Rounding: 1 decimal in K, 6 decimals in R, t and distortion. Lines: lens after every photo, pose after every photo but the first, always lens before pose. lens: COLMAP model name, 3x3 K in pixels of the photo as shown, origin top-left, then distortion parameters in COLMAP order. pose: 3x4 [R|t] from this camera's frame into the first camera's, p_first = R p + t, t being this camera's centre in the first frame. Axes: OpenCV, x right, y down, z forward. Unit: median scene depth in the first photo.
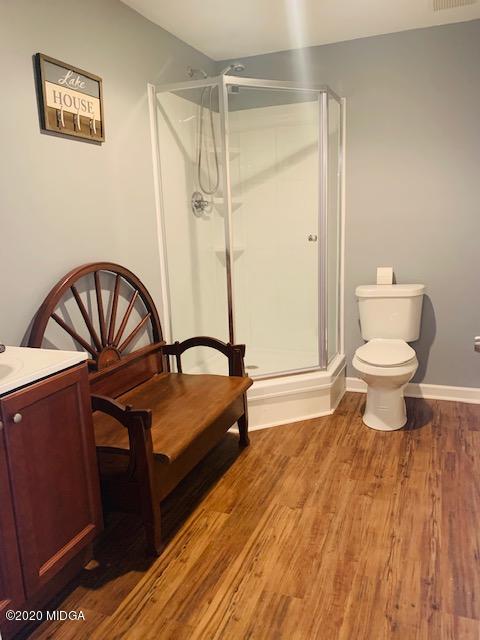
lens RADIAL K [[492.5, 0, 240.0], [0, 492.5, 320.0], [0, 0, 1]] dist [0.061971, -0.078071]
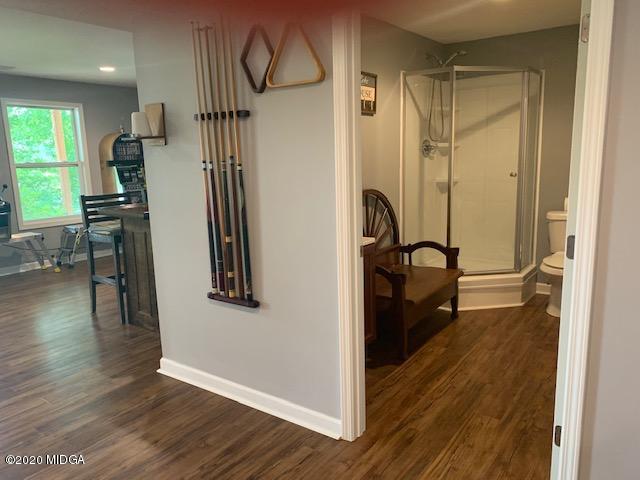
lens RADIAL K [[492.5, 0, 320.0], [0, 492.5, 240.0], [0, 0, 1]] dist [0.061971, -0.078071]
pose [[0.972280, 0.049781, -0.228458, -0.054038], [-0.052244, 0.998623, -0.004740, 0.054365], [0.227908, 0.016544, 0.973542, -0.498018]]
